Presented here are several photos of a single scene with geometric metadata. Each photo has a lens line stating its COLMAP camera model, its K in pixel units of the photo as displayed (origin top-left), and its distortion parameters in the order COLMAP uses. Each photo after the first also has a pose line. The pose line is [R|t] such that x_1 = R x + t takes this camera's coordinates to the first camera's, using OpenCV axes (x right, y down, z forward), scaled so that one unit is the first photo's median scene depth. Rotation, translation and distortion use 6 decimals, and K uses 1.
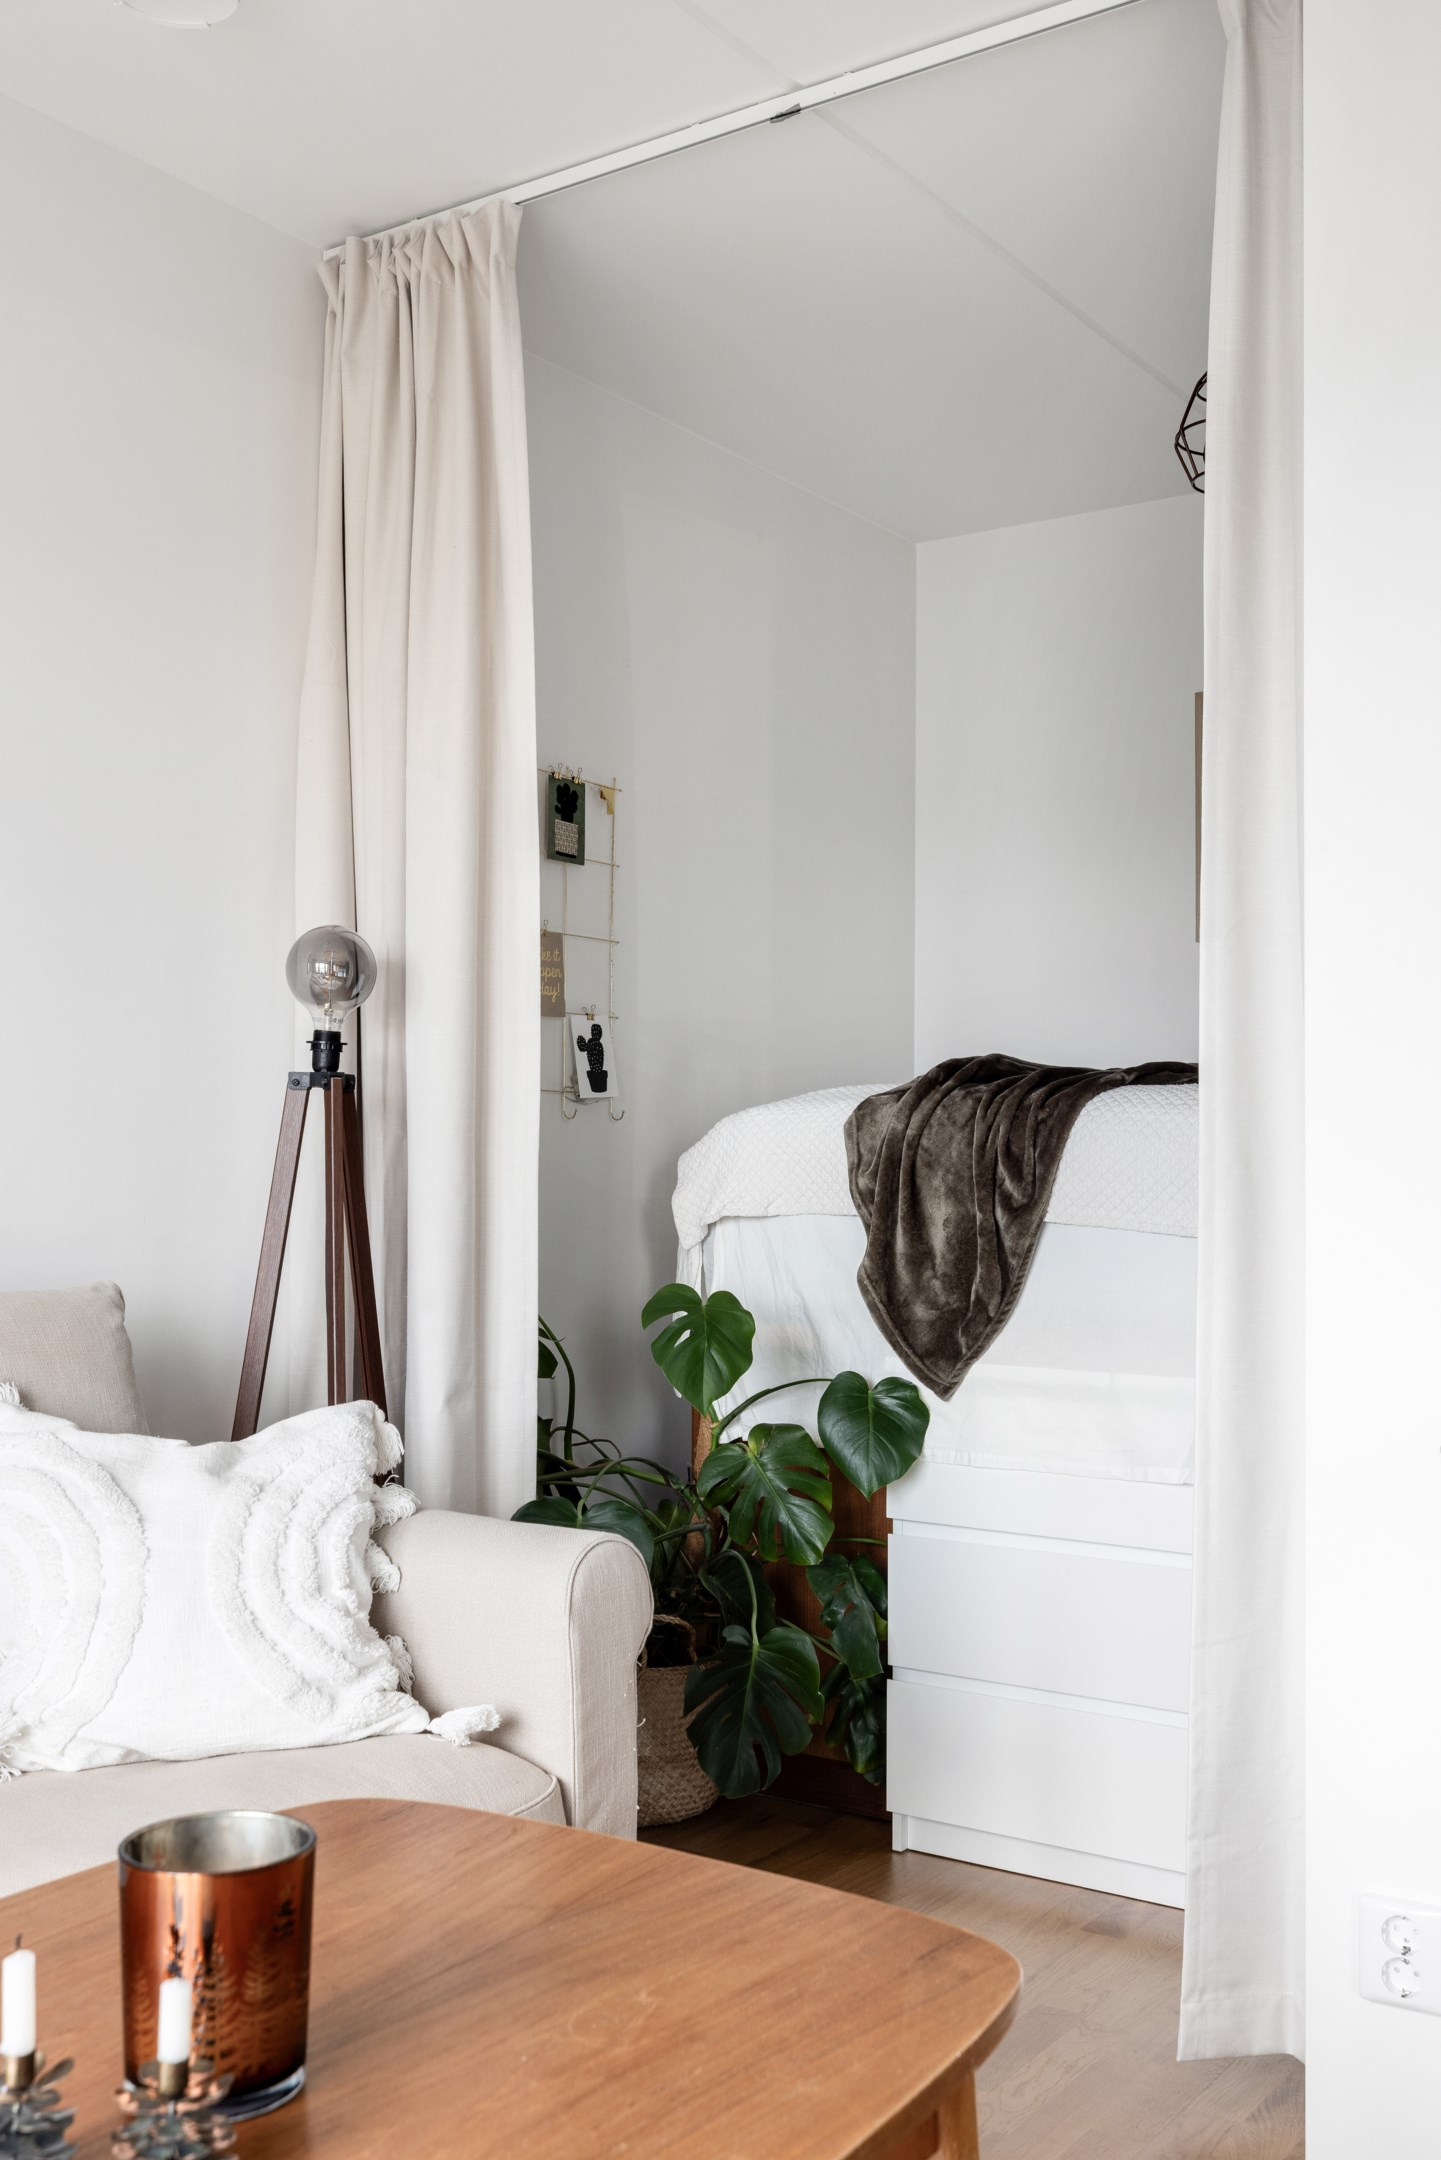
lens RADIAL K [[2088.9, 0, 711.1], [0, 2088.9, 1124.1], [0, 0, 1]] dist [-0.017143, 0.000000]
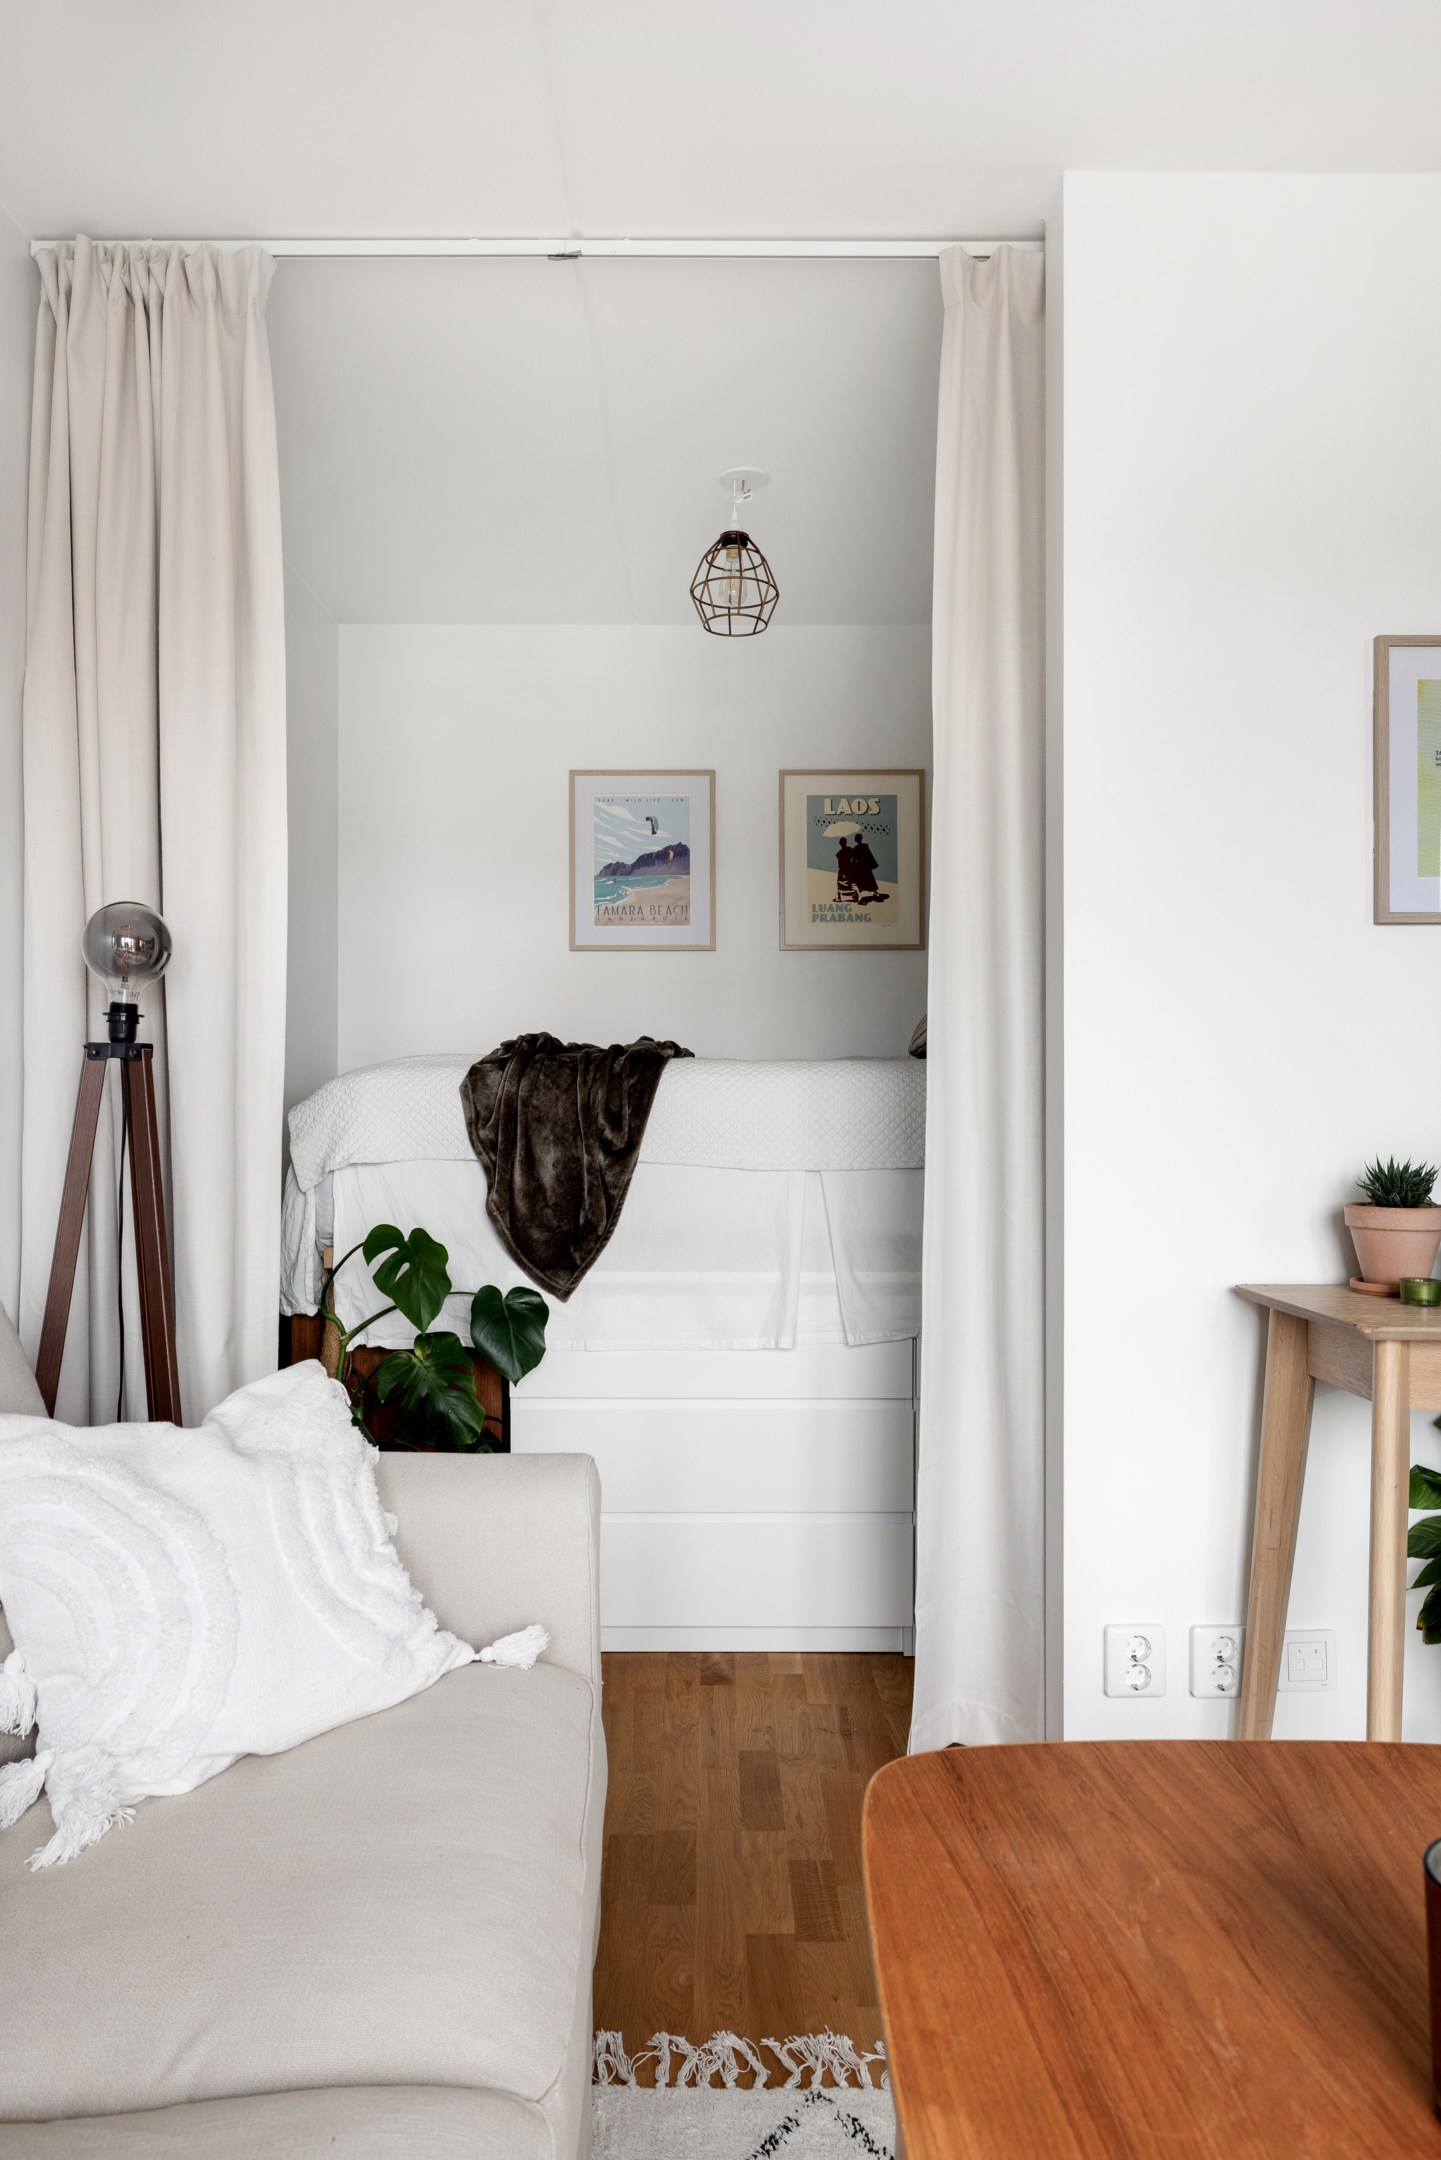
lens RADIAL K [[1426.5, 0, 701.3], [0, 1426.5, 1097.6], [0, 0, 1]] dist [-0.006090, 0.000757]
pose [[0.825059, -0.005803, 0.565016, -0.323292], [-0.006844, 0.999771, 0.020262, -0.012869], [-0.565005, -0.020585, 0.824831, 0.232213]]
